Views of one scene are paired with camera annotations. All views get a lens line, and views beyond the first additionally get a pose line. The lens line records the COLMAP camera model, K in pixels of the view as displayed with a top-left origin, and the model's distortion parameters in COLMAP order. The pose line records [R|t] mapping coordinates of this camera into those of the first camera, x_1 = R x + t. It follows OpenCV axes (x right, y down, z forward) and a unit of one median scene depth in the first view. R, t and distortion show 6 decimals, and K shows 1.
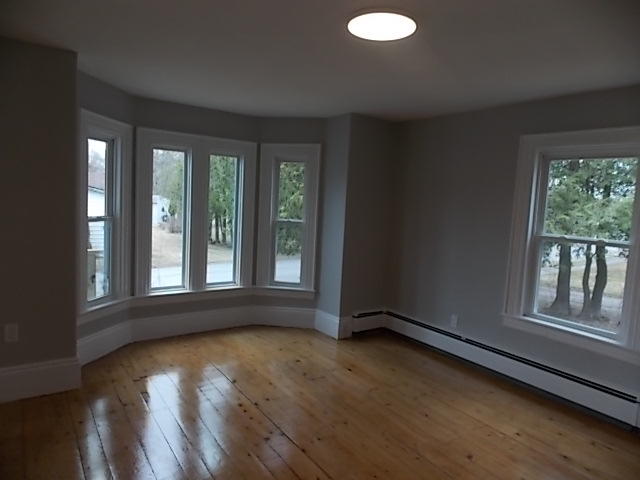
lens RADIAL K [[426.1, 0, 319.6], [0, 426.1, 239.7], [0, 0, 1]] dist [0.020563, 0.003736]
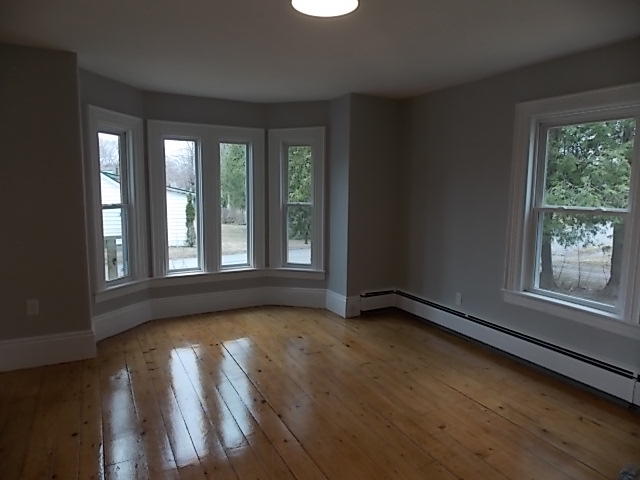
lens RADIAL K [[426.1, 0, 320.3], [0, 426.1, 238.8], [0, 0, 1]] dist [0.020563, 0.003736]
pose [[0.991208, -0.024273, -0.130066, 0.148984], [0.027452, 0.999365, 0.022708, 0.024334], [0.129433, -0.026079, 0.991245, -0.015732]]
